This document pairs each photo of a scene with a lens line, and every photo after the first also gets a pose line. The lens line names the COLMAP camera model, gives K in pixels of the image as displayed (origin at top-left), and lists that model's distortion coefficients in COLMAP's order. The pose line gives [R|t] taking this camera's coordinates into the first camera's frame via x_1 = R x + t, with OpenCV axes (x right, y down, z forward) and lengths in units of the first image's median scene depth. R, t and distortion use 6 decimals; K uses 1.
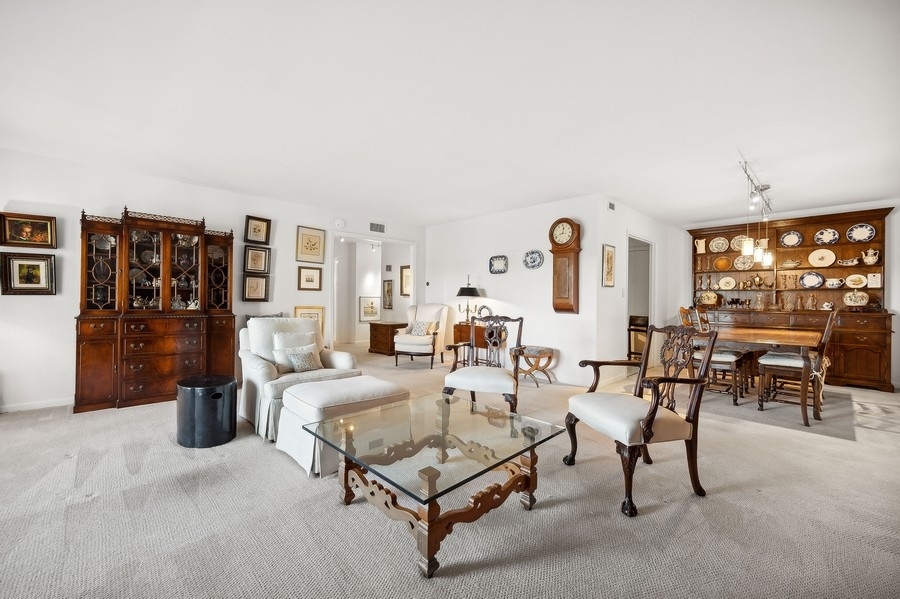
lens RADIAL K [[366.9, 0, 453.1], [0, 366.9, 296.7], [0, 0, 1]] dist [-0.001931, -0.000266]
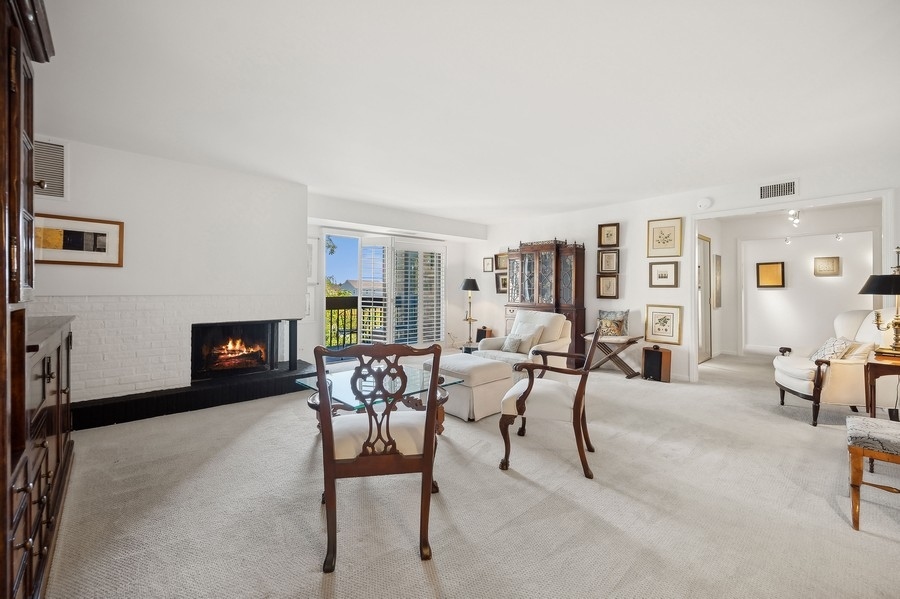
lens RADIAL K [[378.2, 0, 448.2], [0, 378.2, 287.9], [0, 0, 1]] dist [-0.001987, -0.000155]
pose [[-0.043178, -0.011514, -0.999001, 0.635548], [0.005195, 0.999917, -0.011749, -0.008103], [0.999054, -0.005697, -0.043115, 0.549947]]
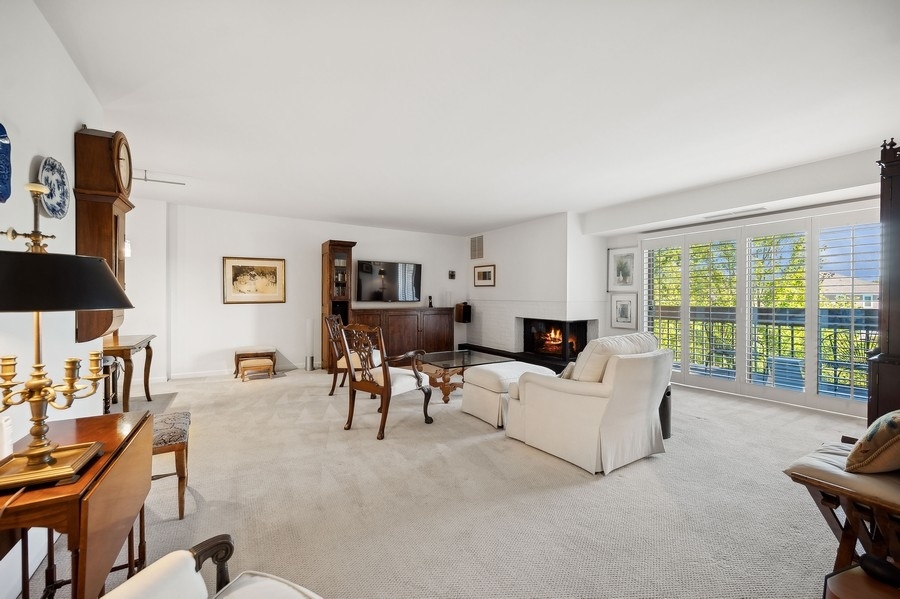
lens RADIAL K [[366.9, 0, 453.1], [0, 366.9, 296.7], [0, 0, 1]] dist [-0.001931, -0.000266]
pose [[-0.973612, -0.004942, 0.228155, -0.155742], [-0.006369, 0.999964, -0.005517, -0.010084], [-0.228119, -0.006825, -0.973609, 1.275823]]
